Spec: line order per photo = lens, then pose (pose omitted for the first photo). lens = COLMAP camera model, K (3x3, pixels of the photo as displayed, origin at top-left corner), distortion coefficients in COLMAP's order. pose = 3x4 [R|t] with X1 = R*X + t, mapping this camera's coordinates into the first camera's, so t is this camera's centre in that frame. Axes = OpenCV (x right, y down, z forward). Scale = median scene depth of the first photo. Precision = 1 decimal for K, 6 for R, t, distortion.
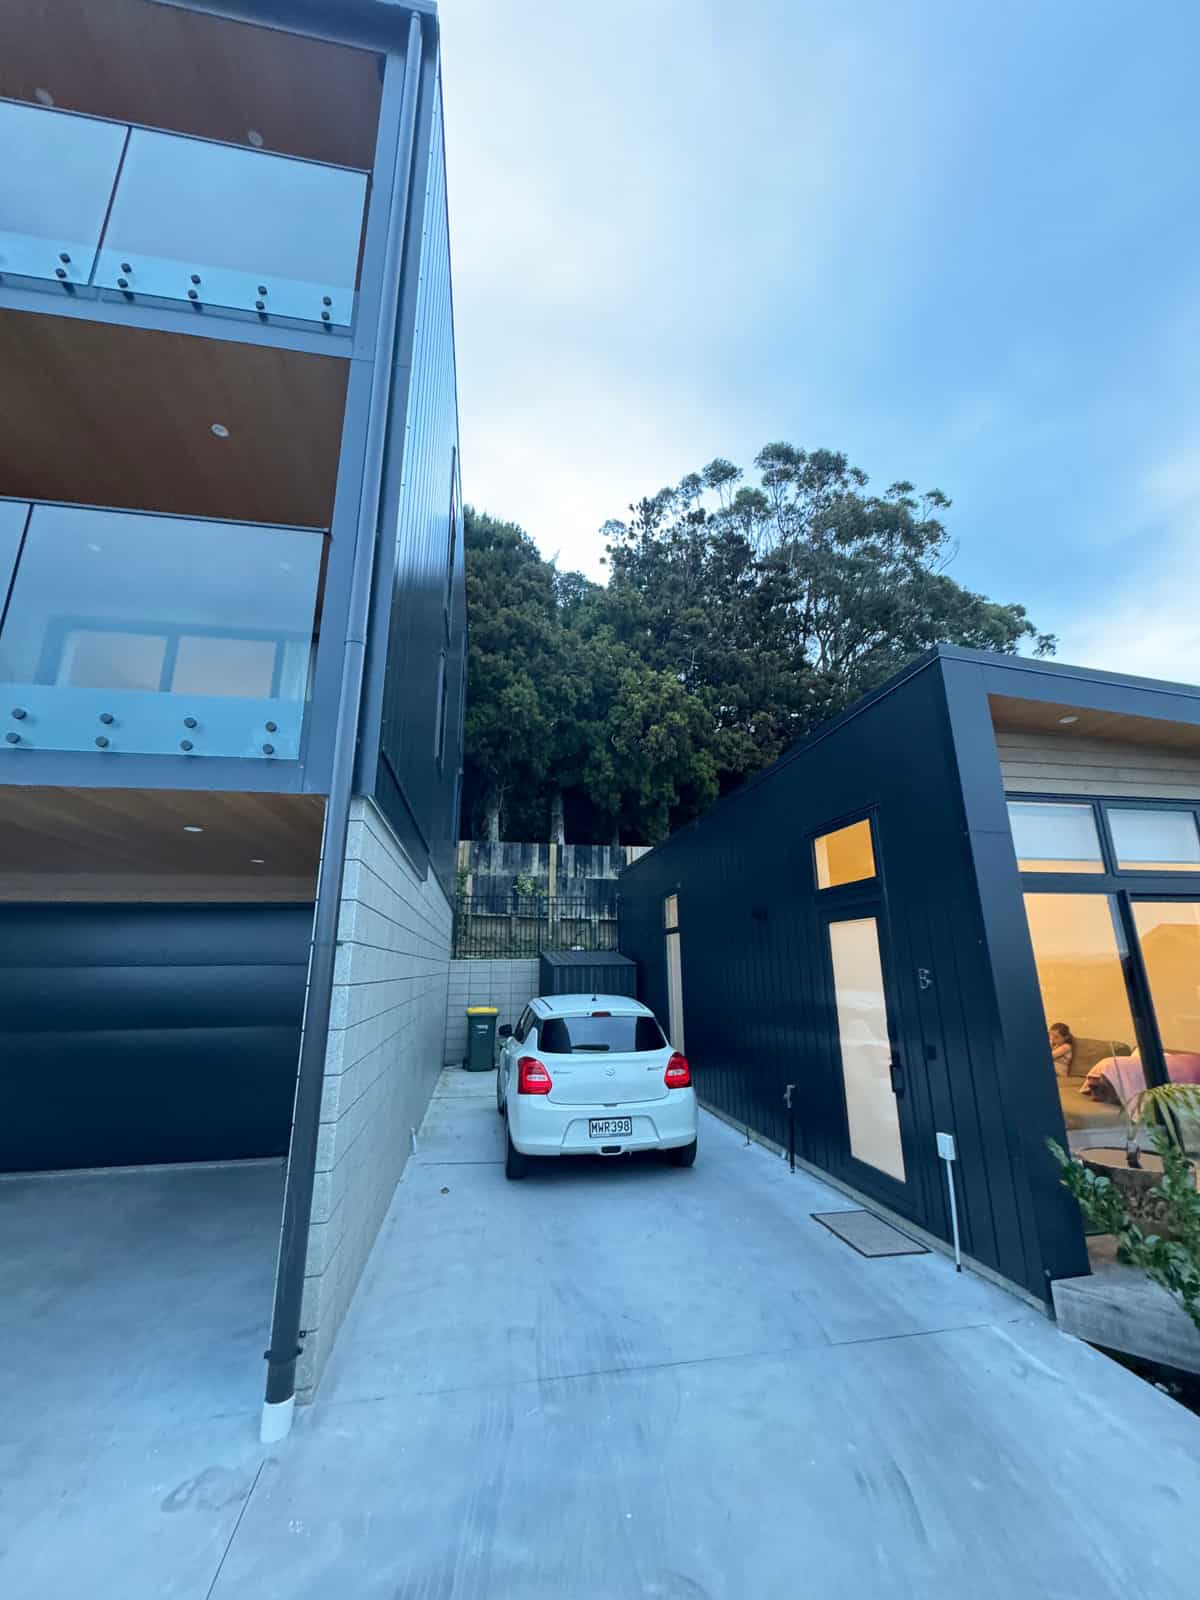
lens RADIAL K [[635.1, 0, 600.1], [0, 635.1, 797.9], [0, 0, 1]] dist [-0.001263, 0.000405]
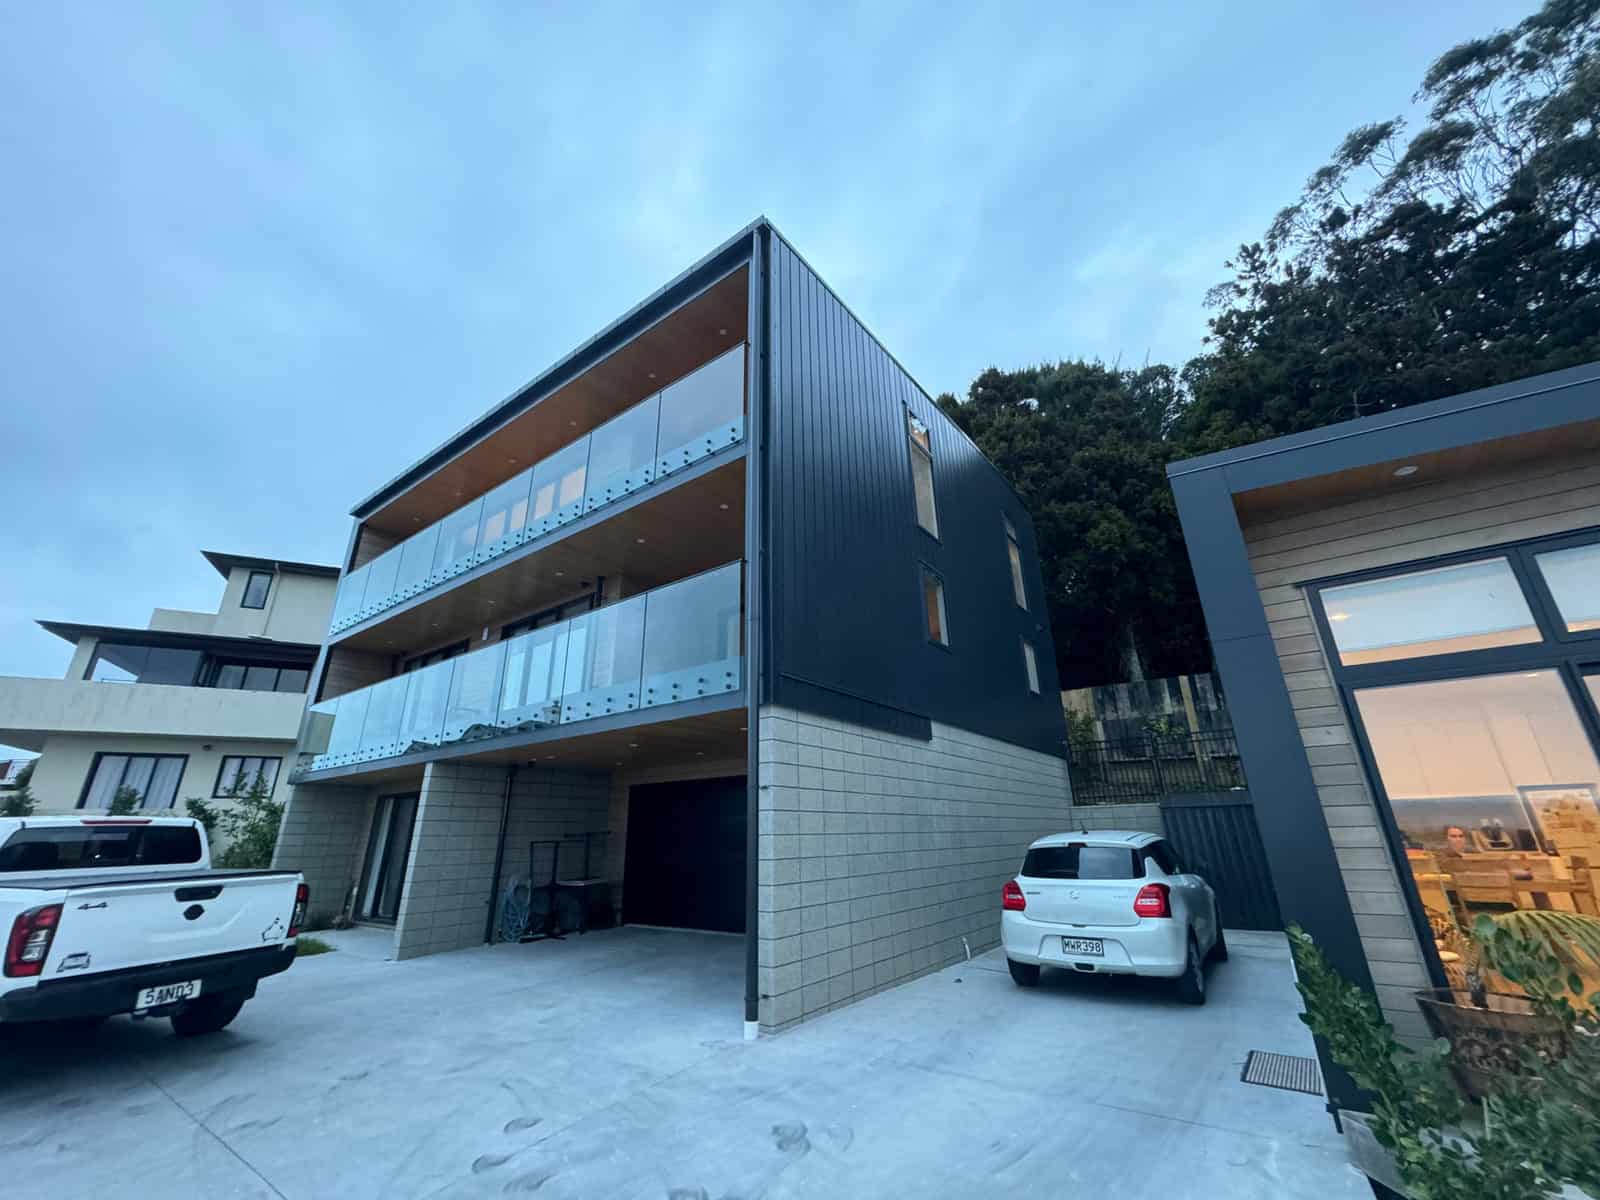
lens RADIAL K [[635.1, 0, 798.1], [0, 635.1, 596.6], [0, 0, 1]] dist [-0.001263, 0.000405]
pose [[0.685685, -0.258690, -0.680379, 0.593202], [0.198437, 0.965746, -0.167207, 0.014444], [0.700328, -0.020361, 0.713531, -0.130229]]
